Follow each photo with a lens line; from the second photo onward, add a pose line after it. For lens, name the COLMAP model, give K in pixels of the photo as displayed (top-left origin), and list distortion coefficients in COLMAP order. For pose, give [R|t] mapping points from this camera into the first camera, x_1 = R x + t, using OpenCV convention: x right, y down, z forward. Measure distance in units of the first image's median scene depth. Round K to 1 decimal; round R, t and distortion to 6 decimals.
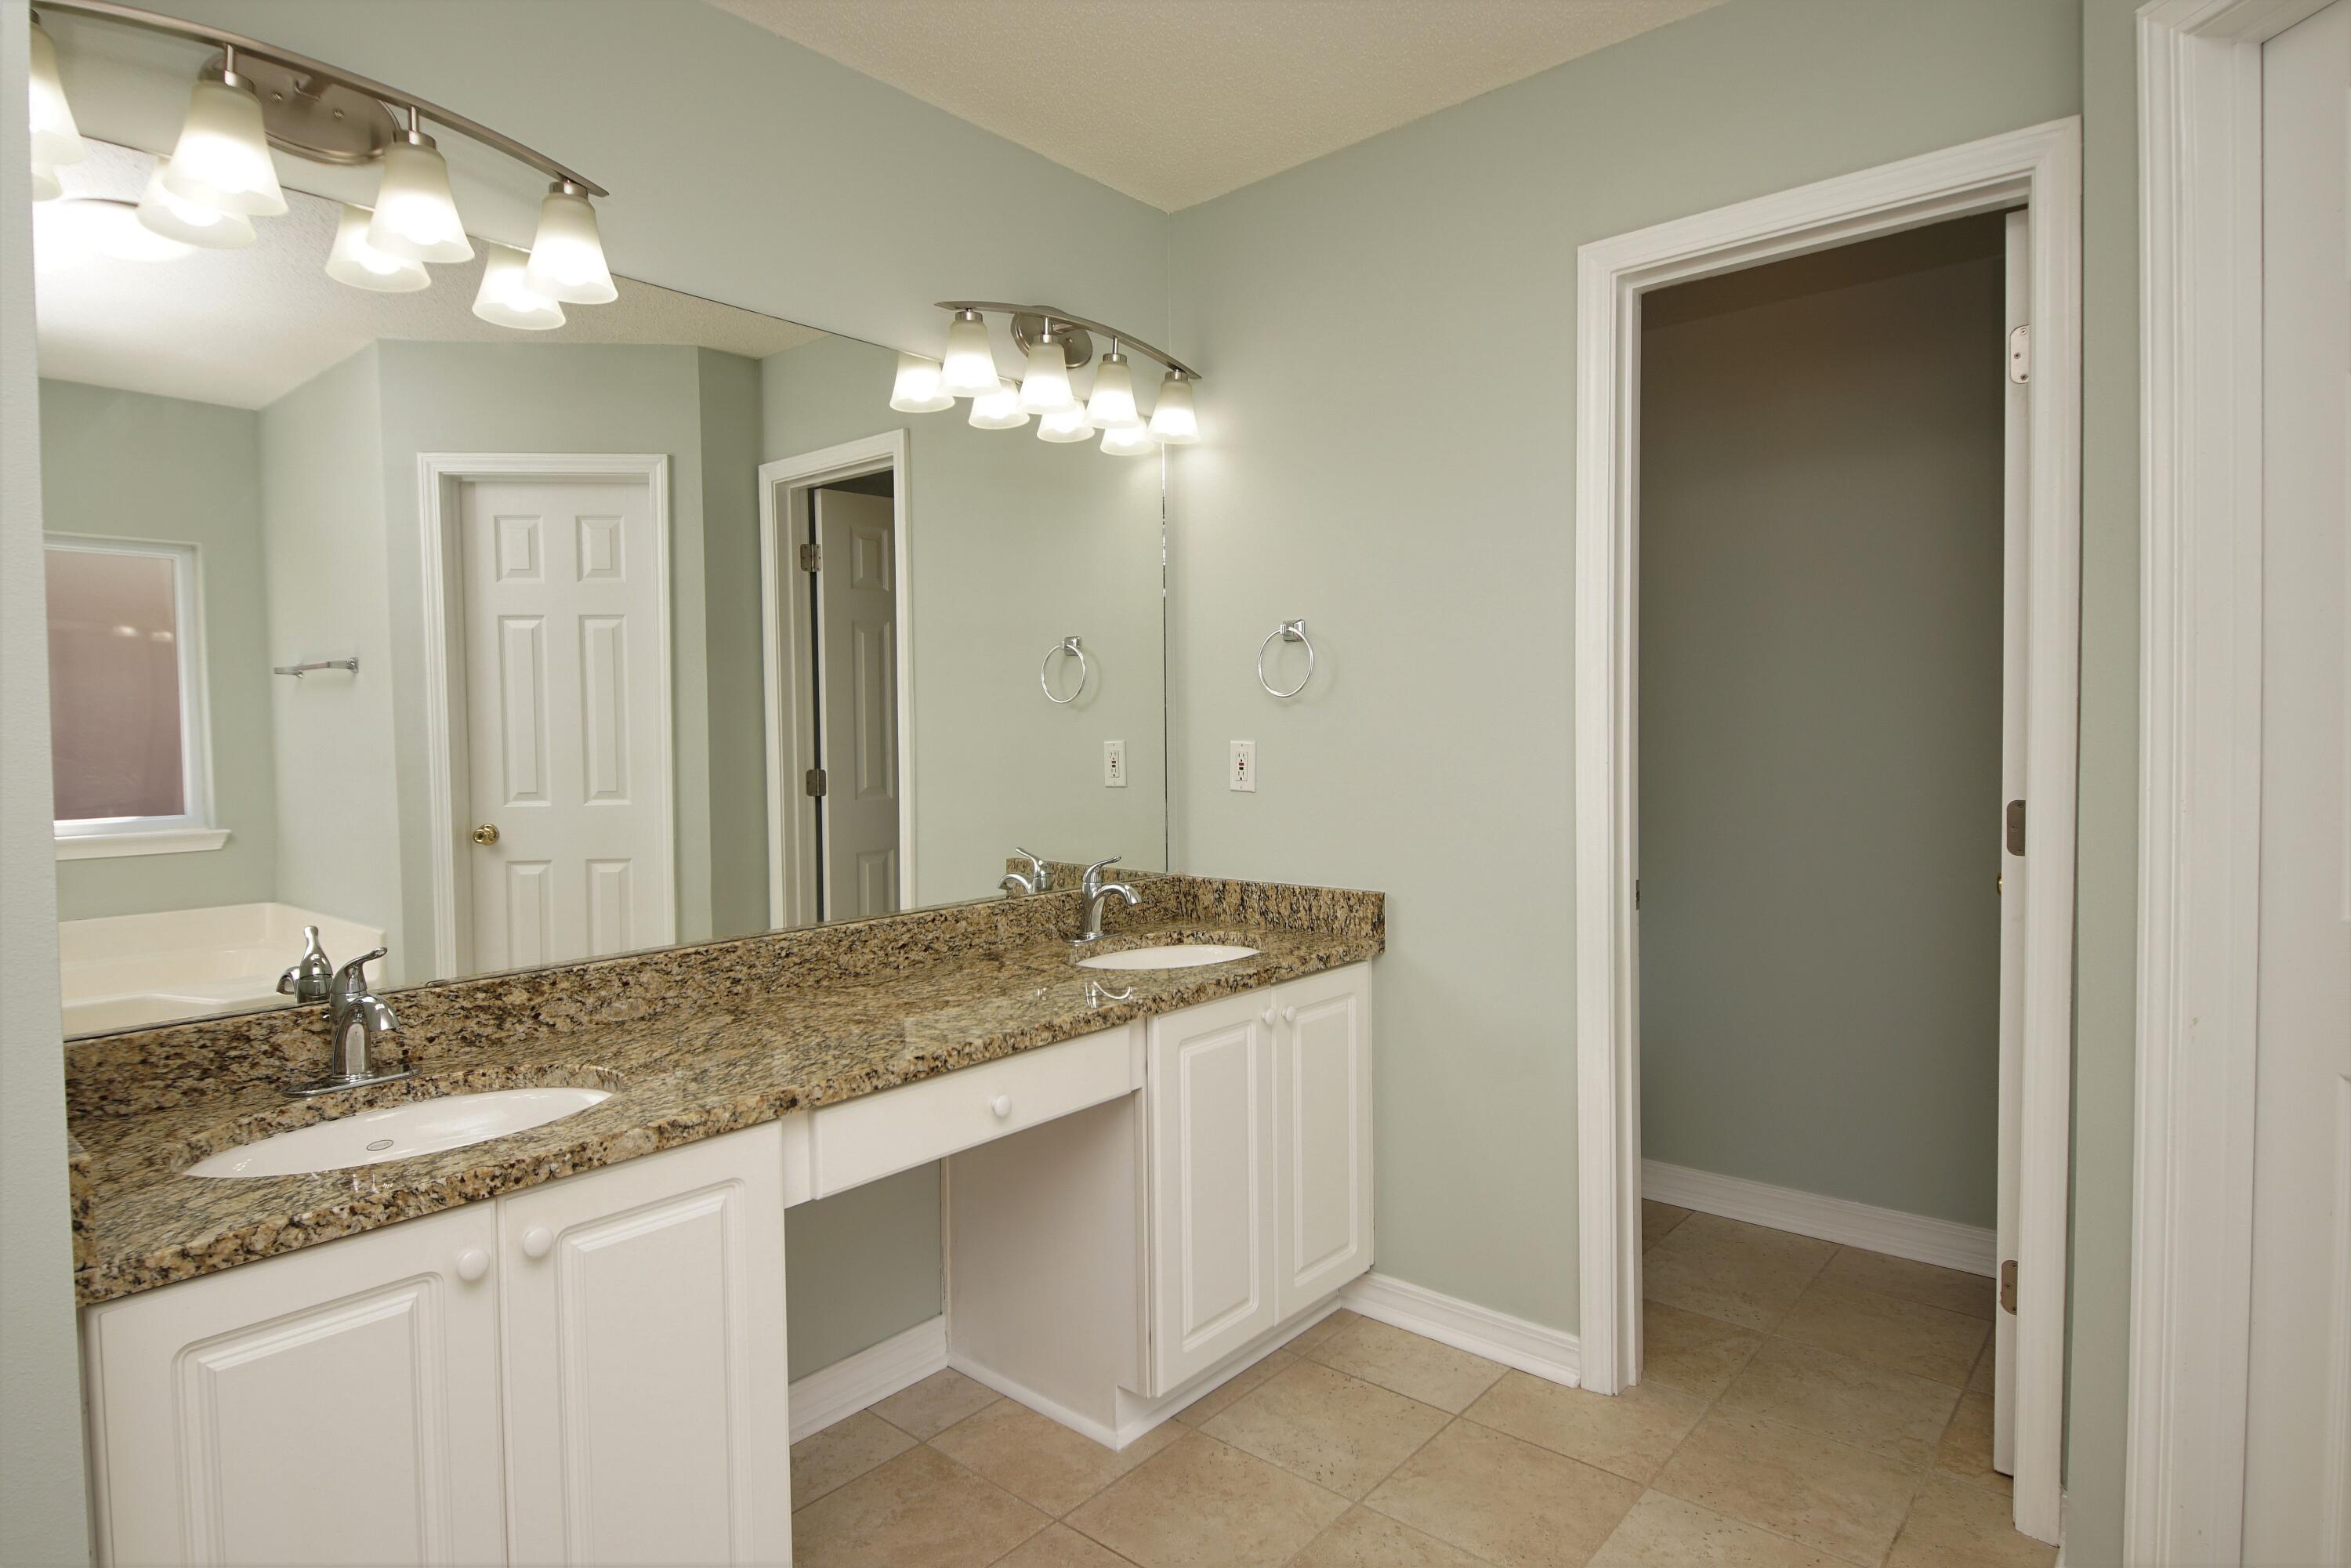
lens RADIAL K [[1257.2, 0, 1173.0], [0, 1257.2, 779.0], [0, 0, 1]] dist [0.032365, -0.031744]
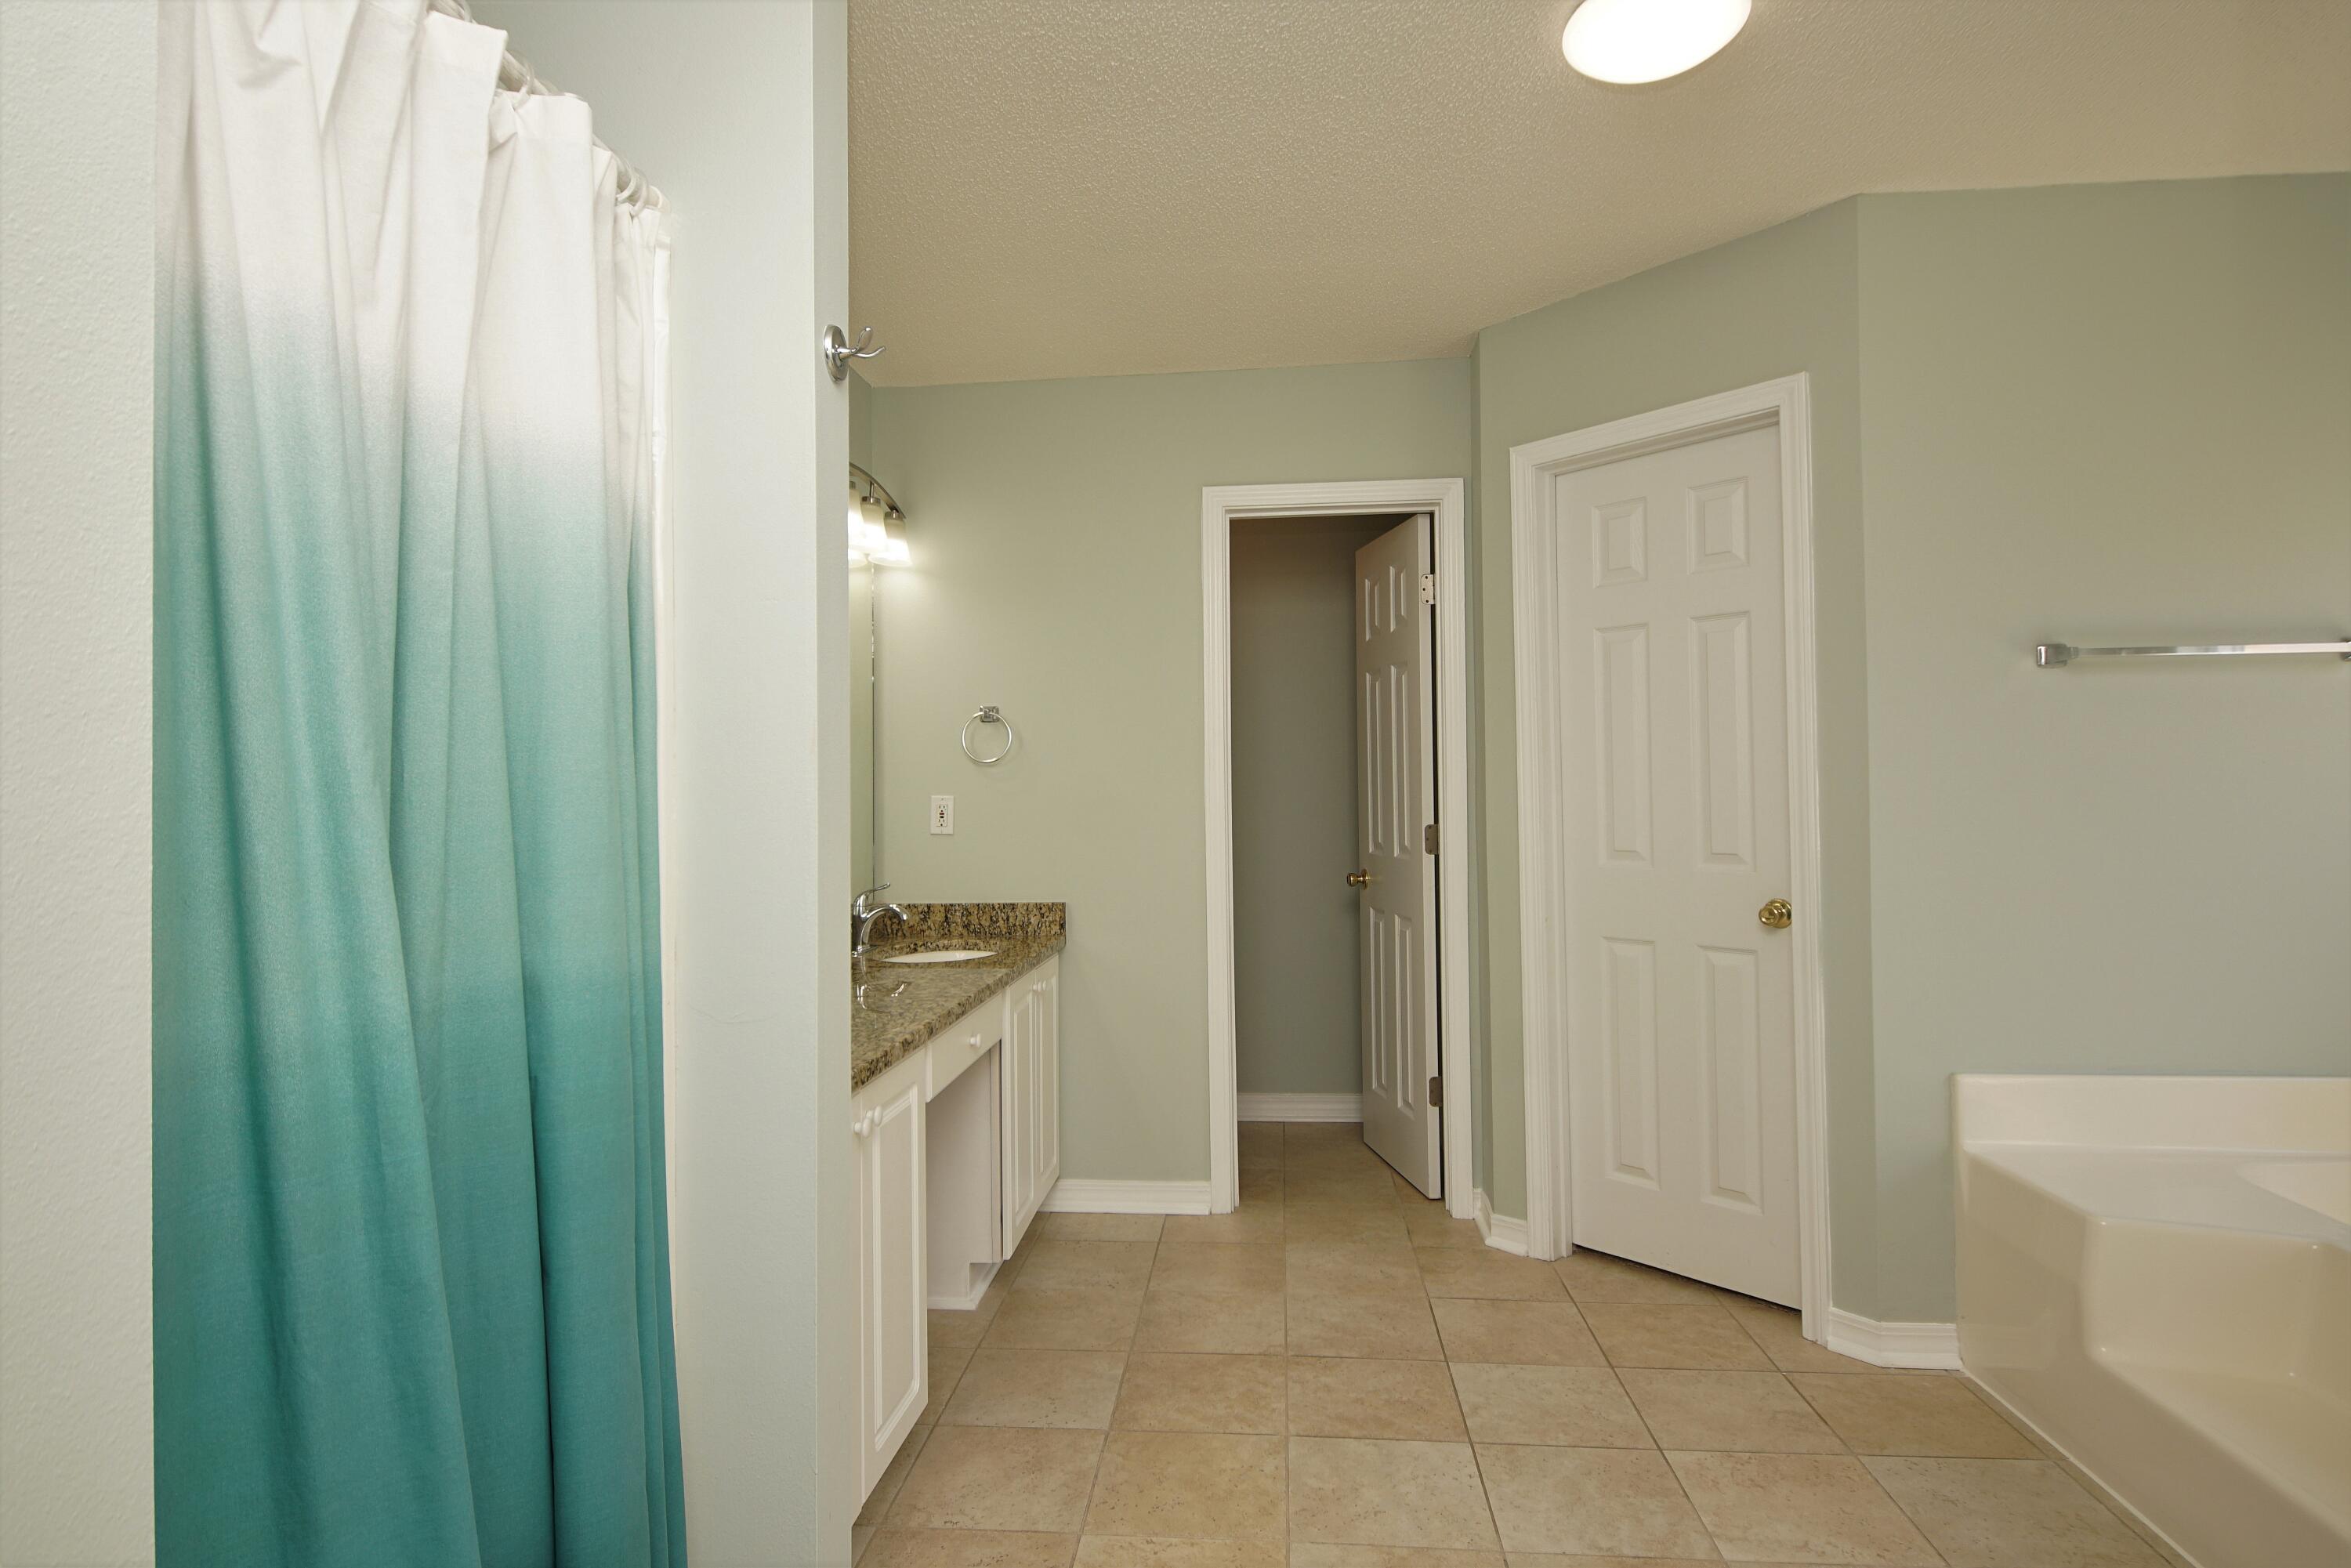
lens RADIAL K [[1257.2, 0, 1175.7], [0, 1257.2, 782.6], [0, 0, 1]] dist [0.032365, -0.031744]
pose [[0.807769, 0.011488, 0.589388, -0.554994], [0.023239, 0.998412, -0.051310, 0.030523], [-0.589041, 0.055143, 0.806219, -0.213658]]
